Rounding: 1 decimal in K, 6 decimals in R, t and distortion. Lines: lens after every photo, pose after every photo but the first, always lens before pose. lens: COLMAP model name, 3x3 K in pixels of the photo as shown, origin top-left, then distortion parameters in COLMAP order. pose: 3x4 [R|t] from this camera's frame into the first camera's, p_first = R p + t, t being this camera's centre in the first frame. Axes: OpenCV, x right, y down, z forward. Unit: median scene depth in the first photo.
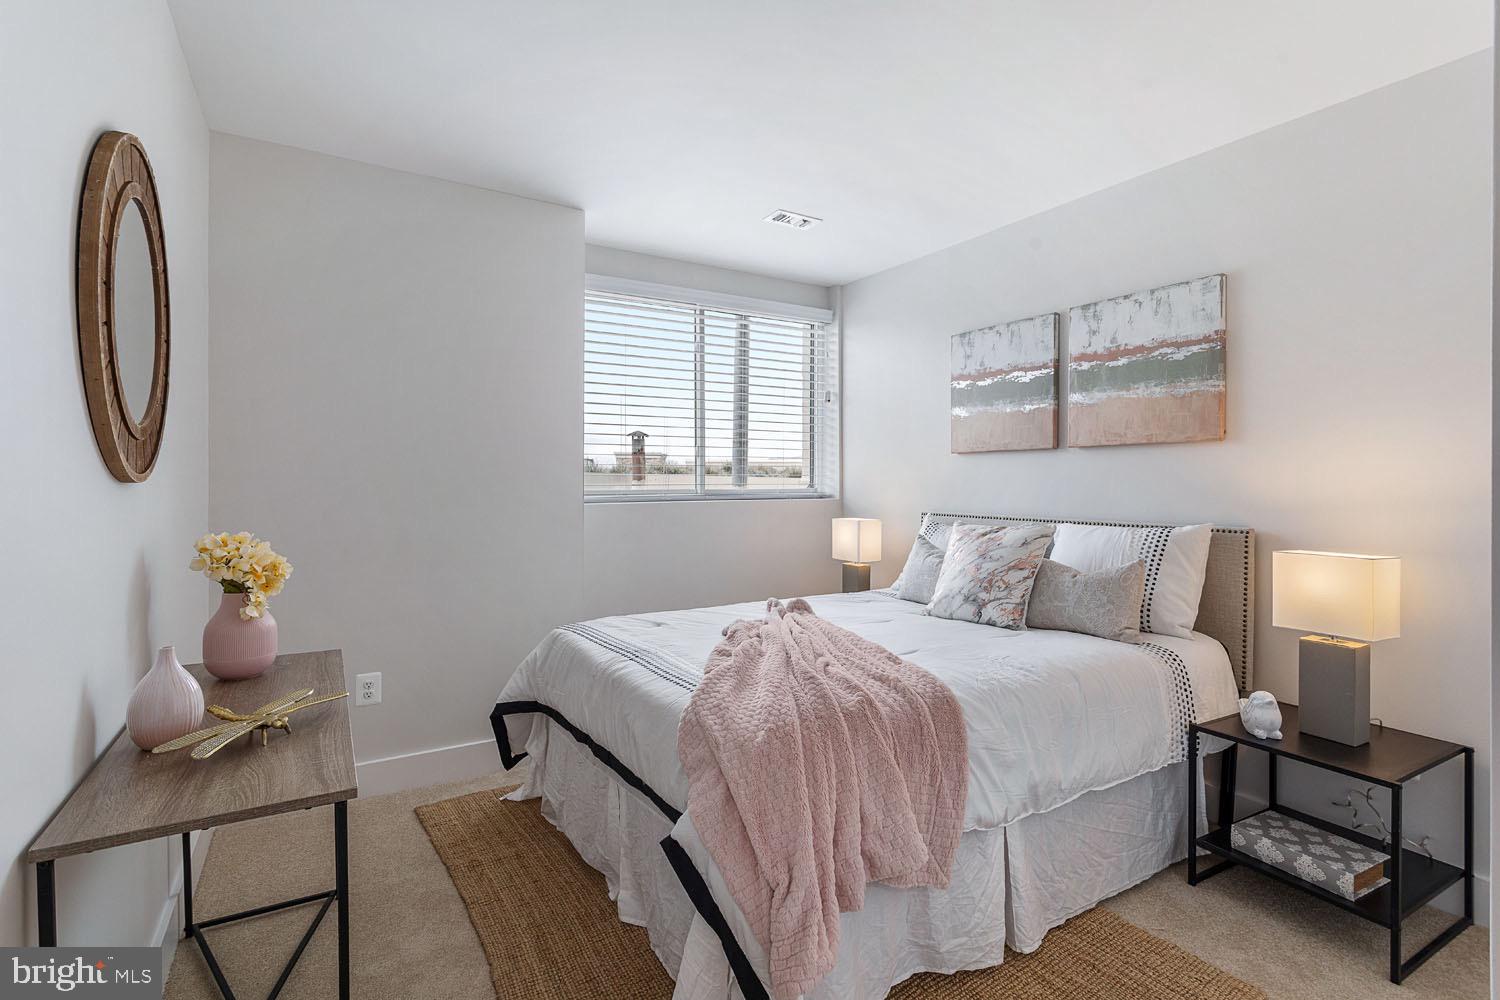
lens RADIAL K [[714.9, 0, 745.6], [0, 714.9, 489.0], [0, 0, 1]] dist [-0.015439, 0.001466]
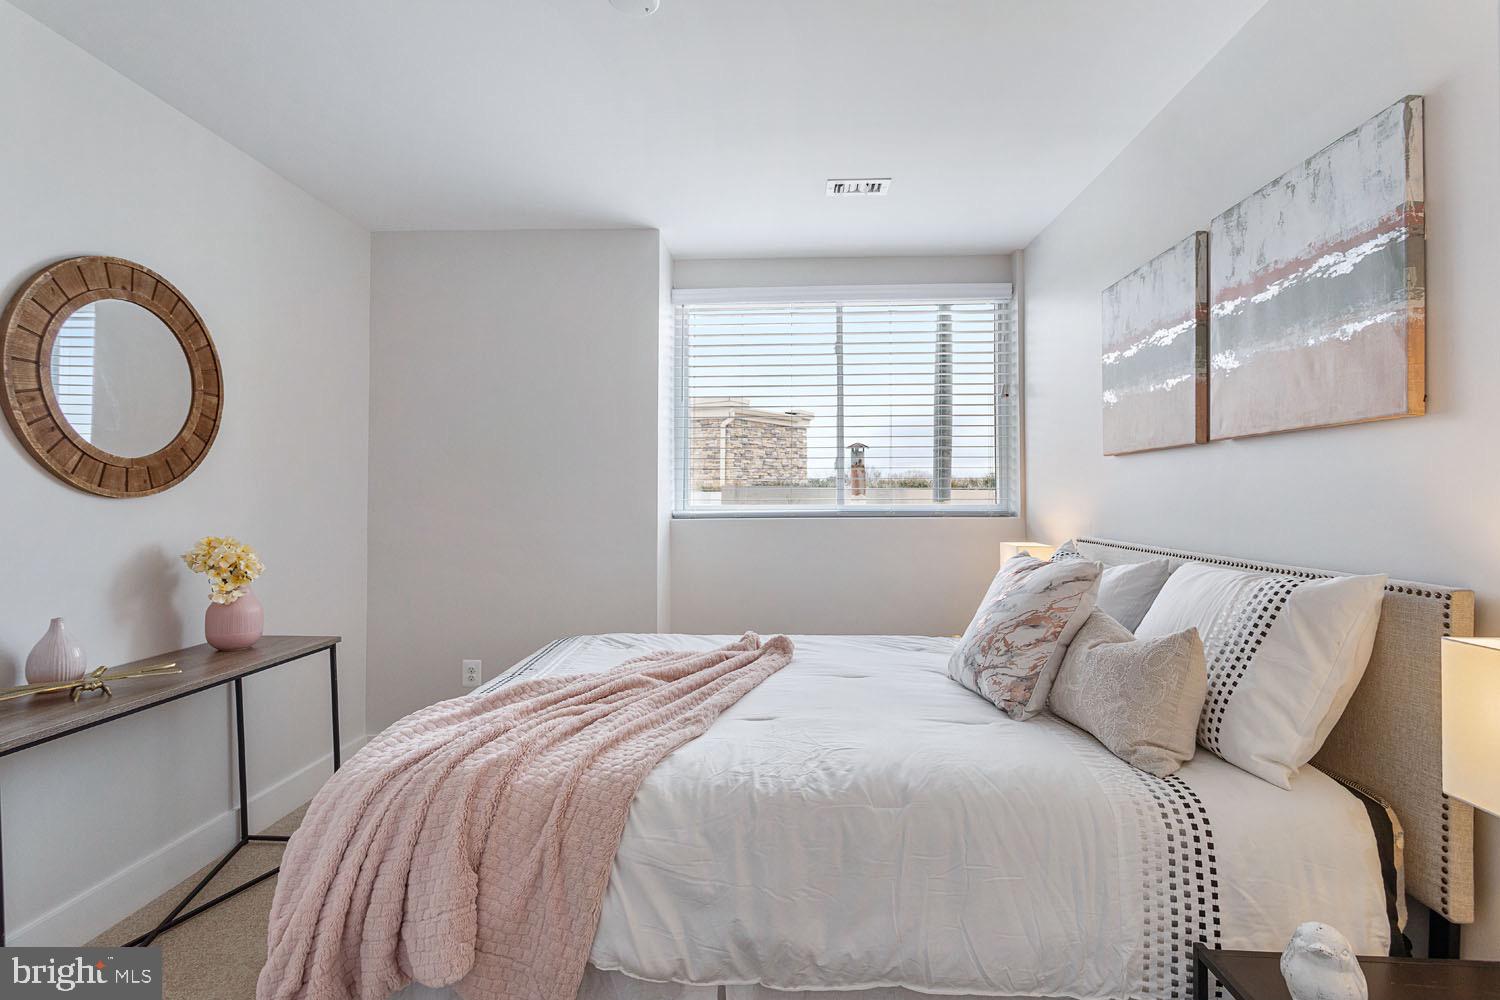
lens RADIAL K [[714.9, 0, 745.6], [0, 714.9, 489.0], [0, 0, 1]] dist [-0.015439, 0.001466]
pose [[0.826999, -0.006982, -0.562160, 0.500391], [-0.004737, 0.999801, -0.019387, -0.002036], [0.562183, 0.018696, 0.826801, 0.272624]]
